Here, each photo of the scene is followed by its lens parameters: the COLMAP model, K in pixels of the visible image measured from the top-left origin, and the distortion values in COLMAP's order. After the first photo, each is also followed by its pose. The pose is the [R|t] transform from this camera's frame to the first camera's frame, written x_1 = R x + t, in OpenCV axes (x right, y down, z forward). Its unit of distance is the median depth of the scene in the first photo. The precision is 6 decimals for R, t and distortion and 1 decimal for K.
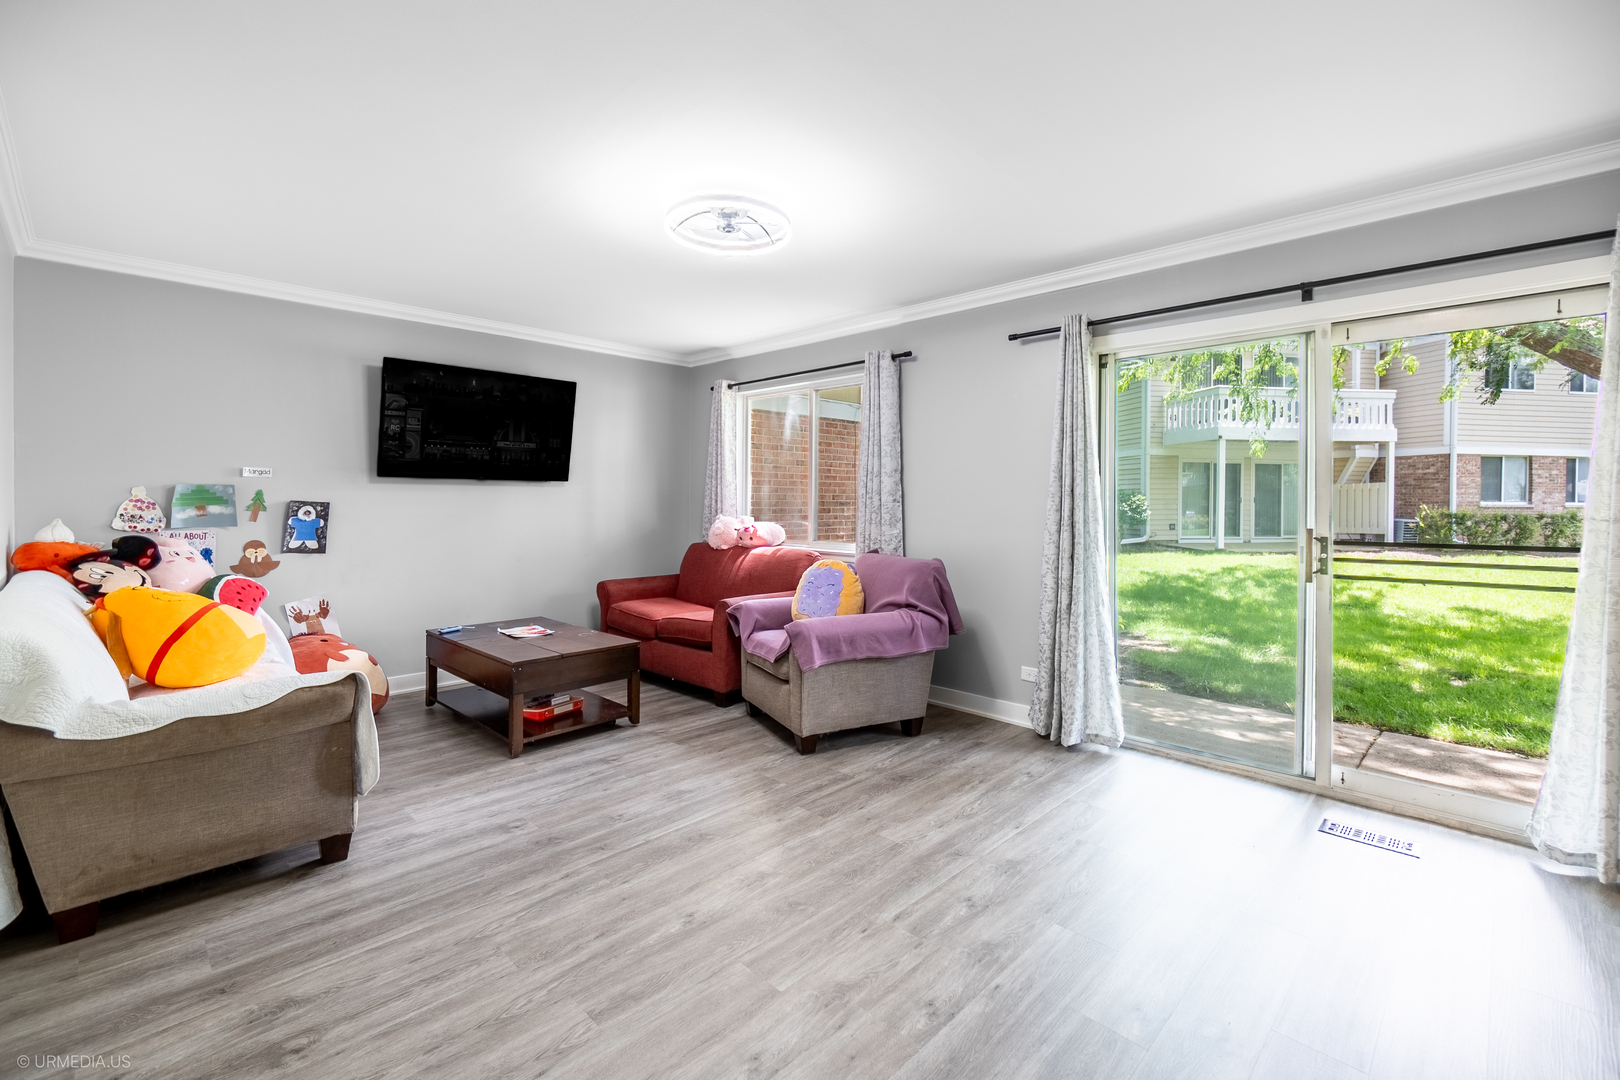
lens RADIAL K [[702.4, 0, 784.6], [0, 702.4, 506.0], [0, 0, 1]] dist [-0.013009, 0.001546]
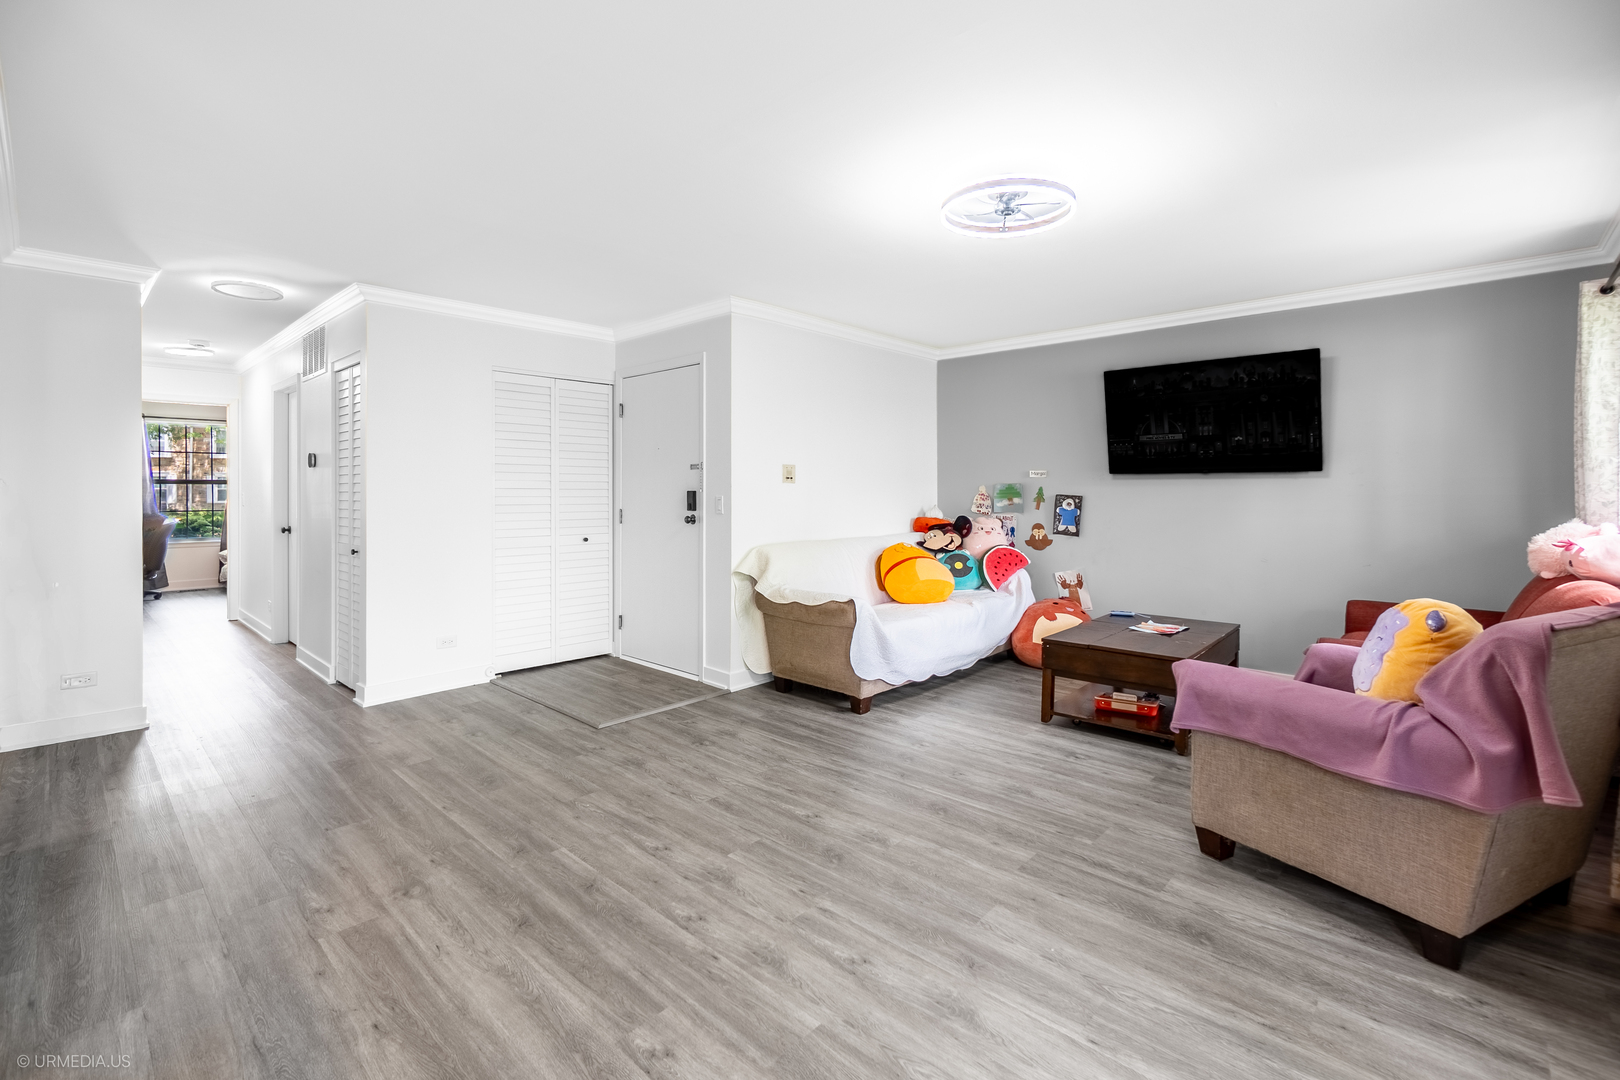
lens RADIAL K [[702.4, 0, 812.1], [0, 702.4, 496.5], [0, 0, 1]] dist [-0.013009, 0.001546]
pose [[0.052963, 0.001877, -0.998595, 0.706021], [-0.008356, 0.999964, 0.001437, -0.002223], [0.998562, 0.008268, 0.052977, 0.564319]]
